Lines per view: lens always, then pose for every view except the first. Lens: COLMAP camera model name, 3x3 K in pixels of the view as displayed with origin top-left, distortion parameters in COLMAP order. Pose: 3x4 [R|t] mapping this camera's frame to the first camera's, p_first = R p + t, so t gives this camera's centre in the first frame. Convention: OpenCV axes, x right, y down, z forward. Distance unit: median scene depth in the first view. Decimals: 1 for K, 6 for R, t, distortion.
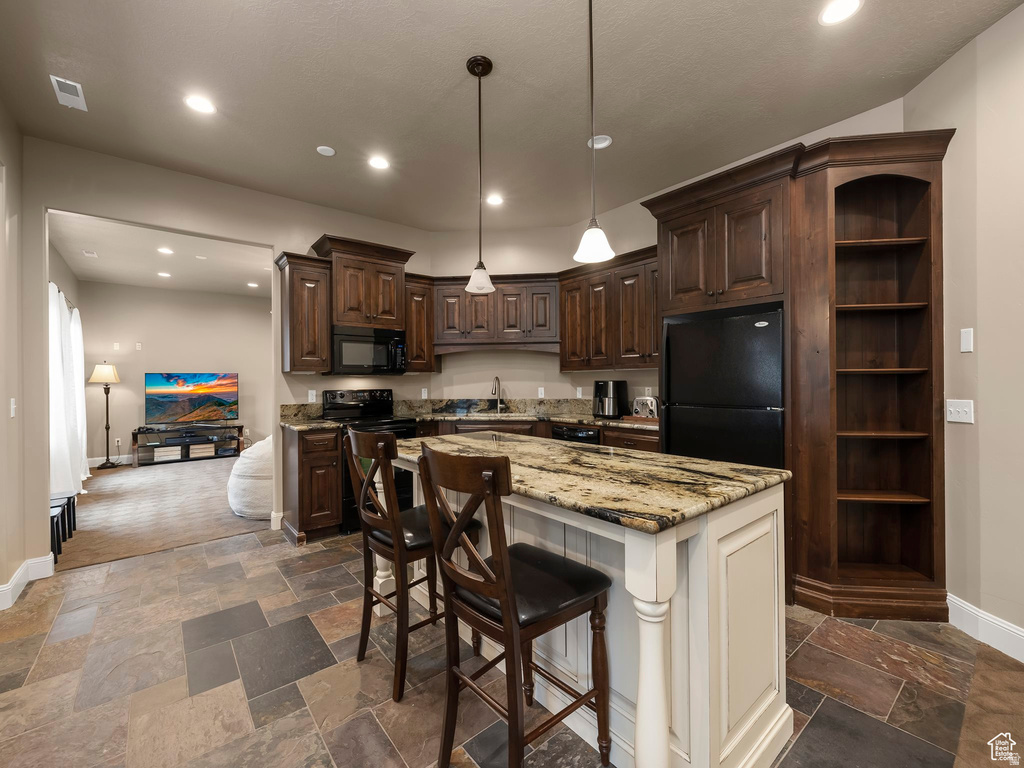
lens RADIAL K [[428.2, 0, 504.5], [0, 428.2, 381.4], [0, 0, 1]] dist [-0.000152, 0.000000]
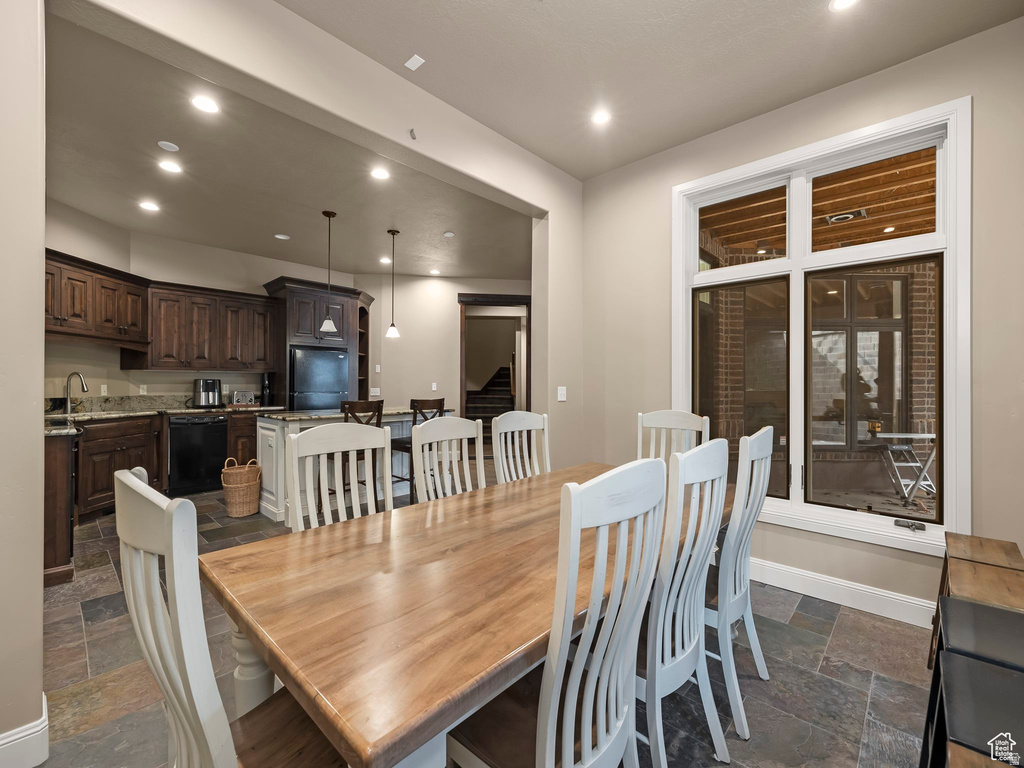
lens RADIAL K [[434.9, 0, 505.4], [0, 434.9, 383.3], [0, 0, 1]] dist [-0.001471, -0.000064]
pose [[-0.124959, 0.011243, 0.992098, -1.145673], [-0.002560, 0.999929, -0.011654, 0.022620], [-0.992159, -0.003996, -0.124922, 0.251337]]
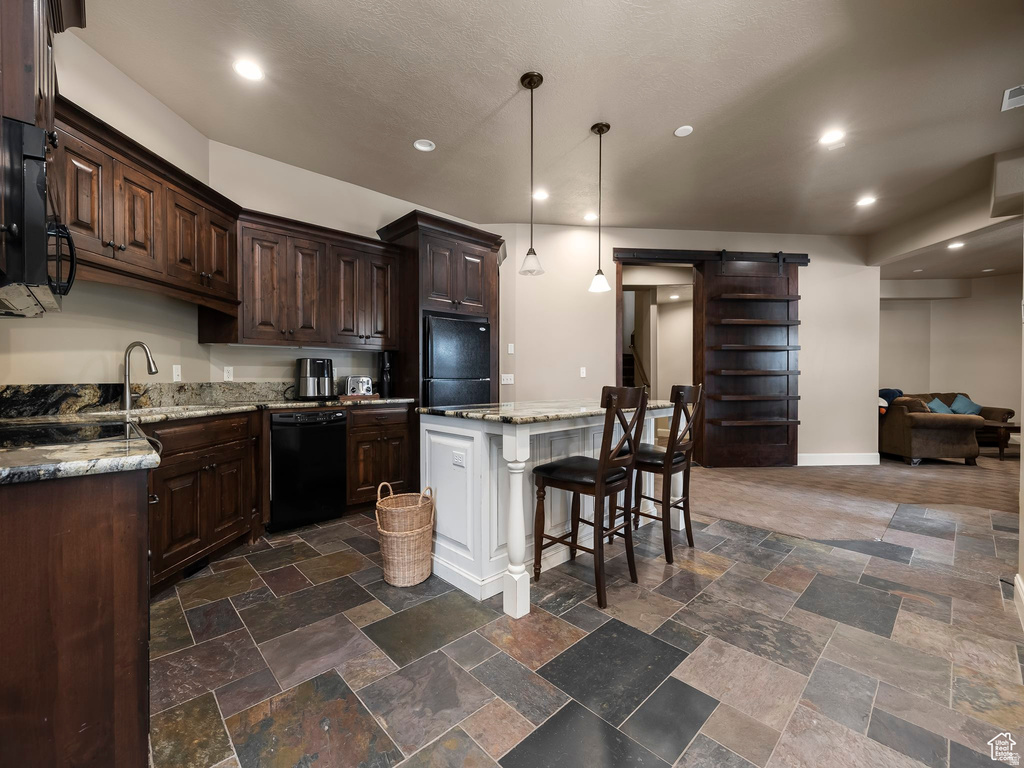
lens RADIAL K [[428.2, 0, 504.5], [0, 428.2, 381.4], [0, 0, 1]] dist [-0.000152, 0.000000]
pose [[-0.070882, 0.000769, 0.997484, -0.666226], [0.000637, 1.000000, -0.000726, 0.044748], [-0.997485, 0.000584, -0.070882, 0.637323]]
